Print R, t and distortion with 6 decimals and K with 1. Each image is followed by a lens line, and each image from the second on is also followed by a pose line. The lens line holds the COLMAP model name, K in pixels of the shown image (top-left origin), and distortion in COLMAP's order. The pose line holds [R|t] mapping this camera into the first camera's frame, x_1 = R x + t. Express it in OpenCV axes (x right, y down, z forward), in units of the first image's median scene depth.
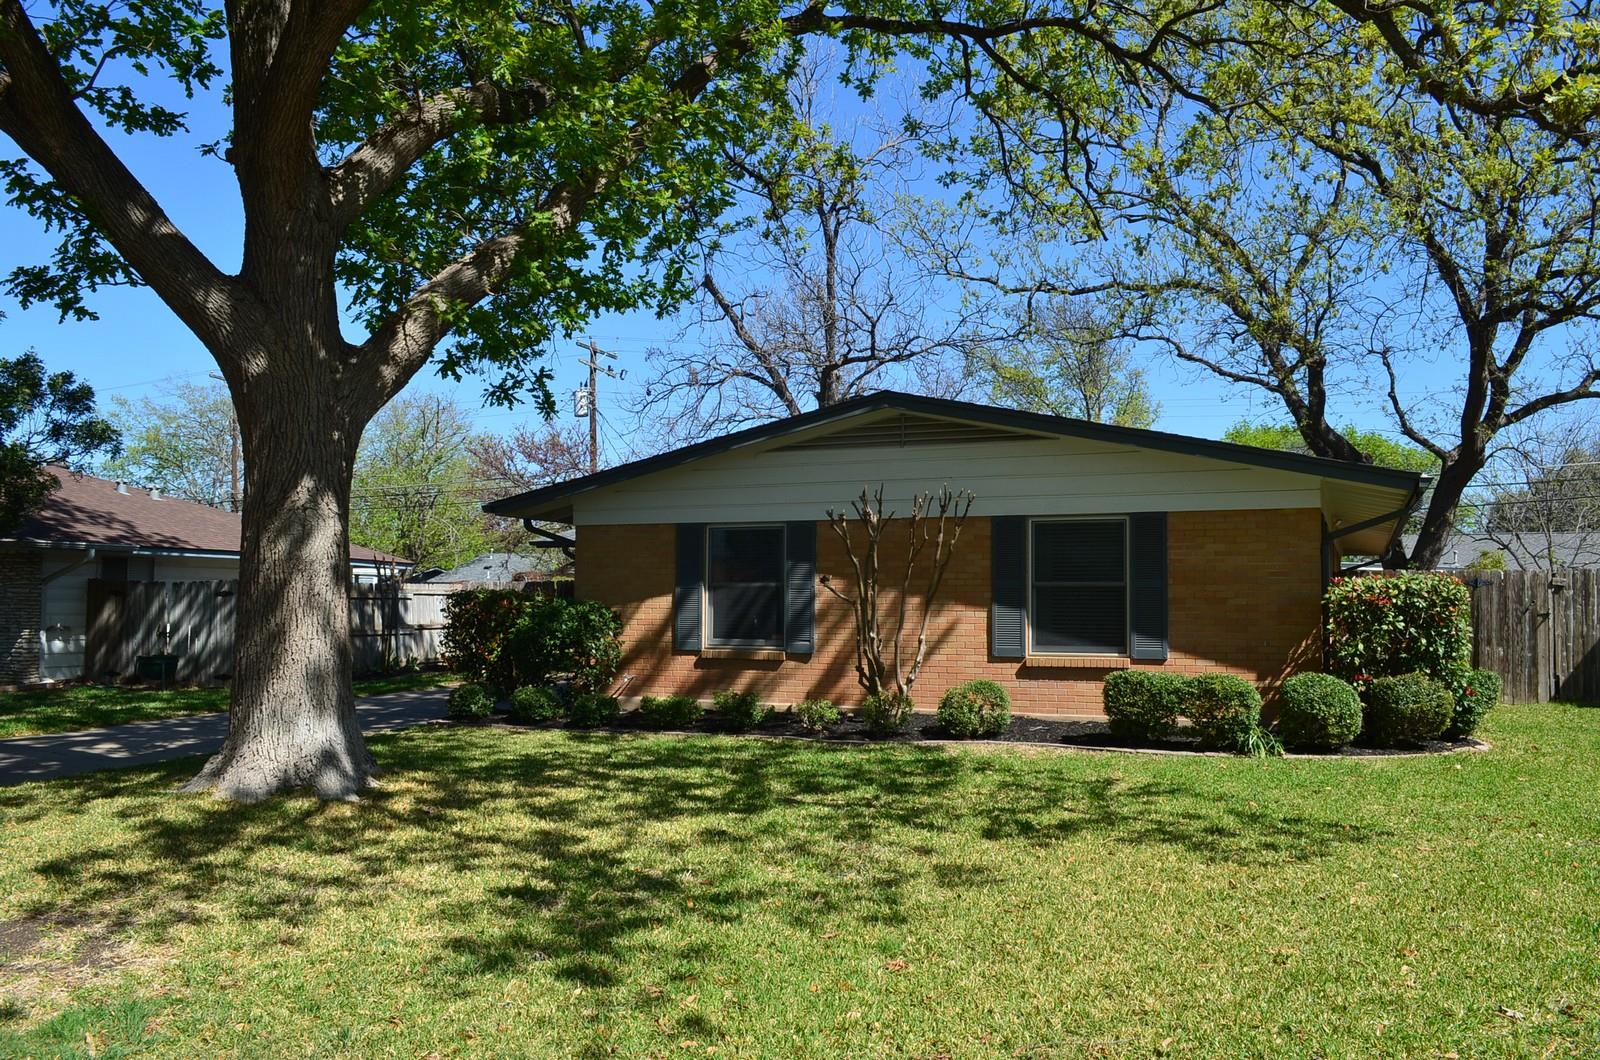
lens RADIAL K [[1226.3, 0, 794.0], [0, 1226.3, 536.8], [0, 0, 1]] dist [-0.083127, -0.001009]
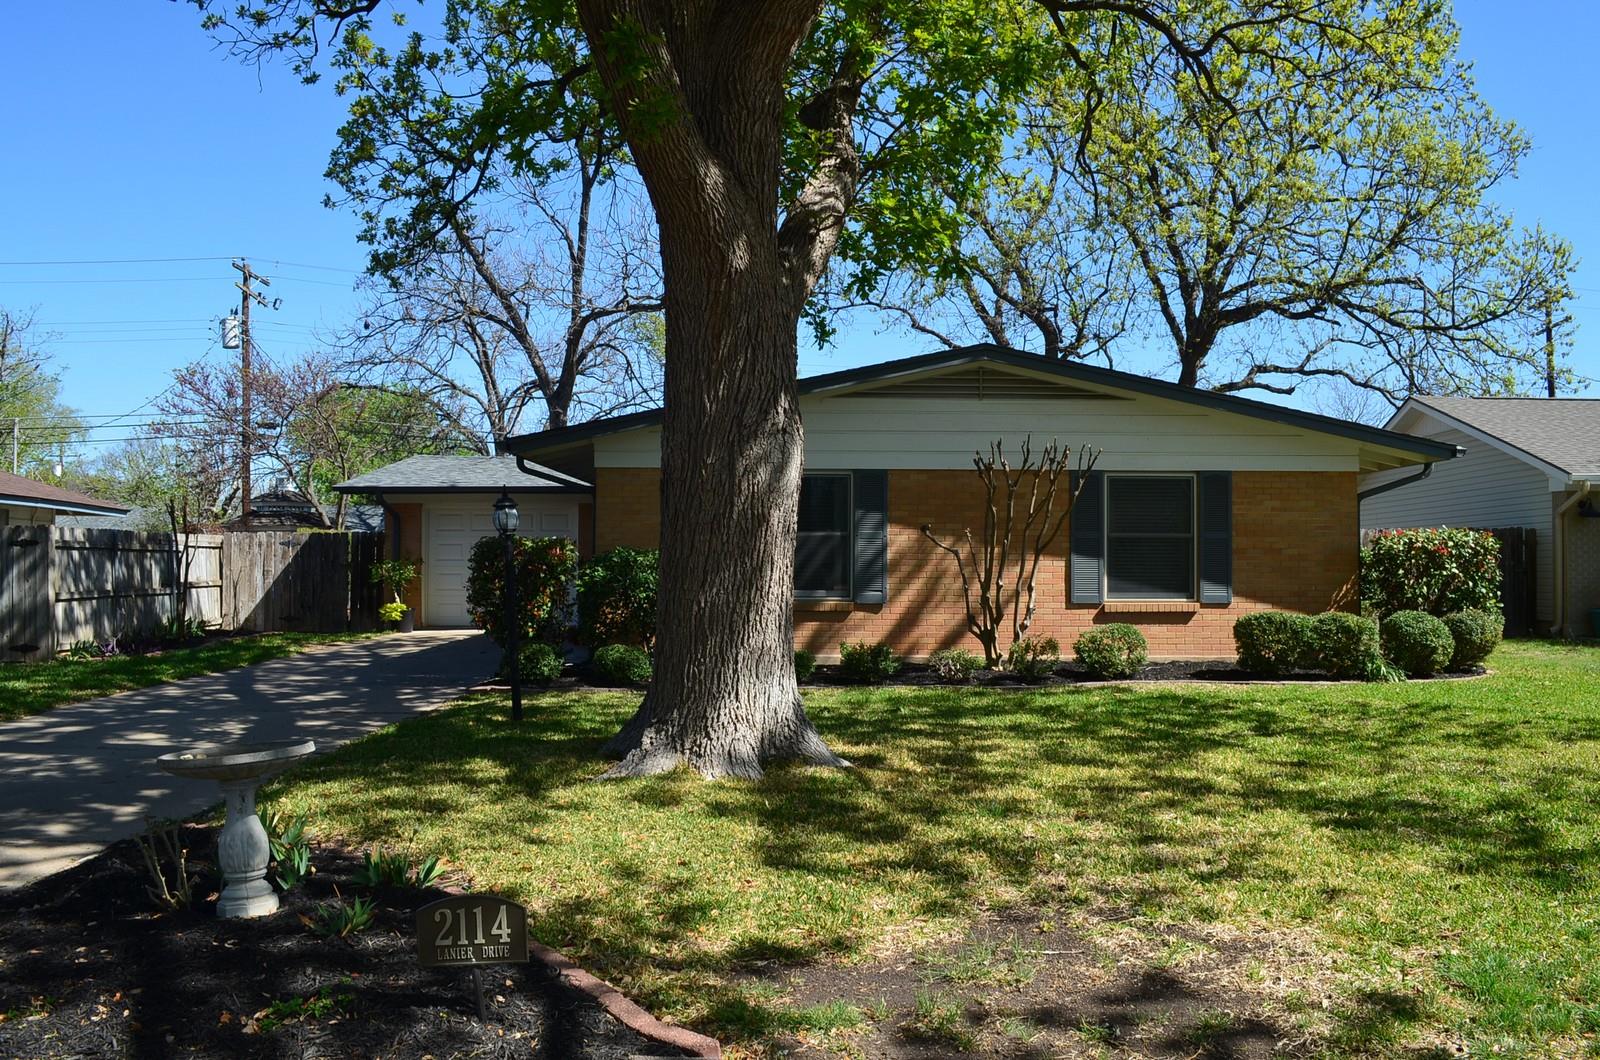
lens RADIAL K [[1226.3, 0, 796.6], [0, 1226.3, 529.2], [0, 0, 1]] dist [-0.083127, -0.001009]
pose [[0.917504, 0.011386, 0.397563, -0.475847], [-0.021592, 0.999542, 0.021204, 0.016910], [-0.397139, -0.028040, 0.917330, 0.132402]]
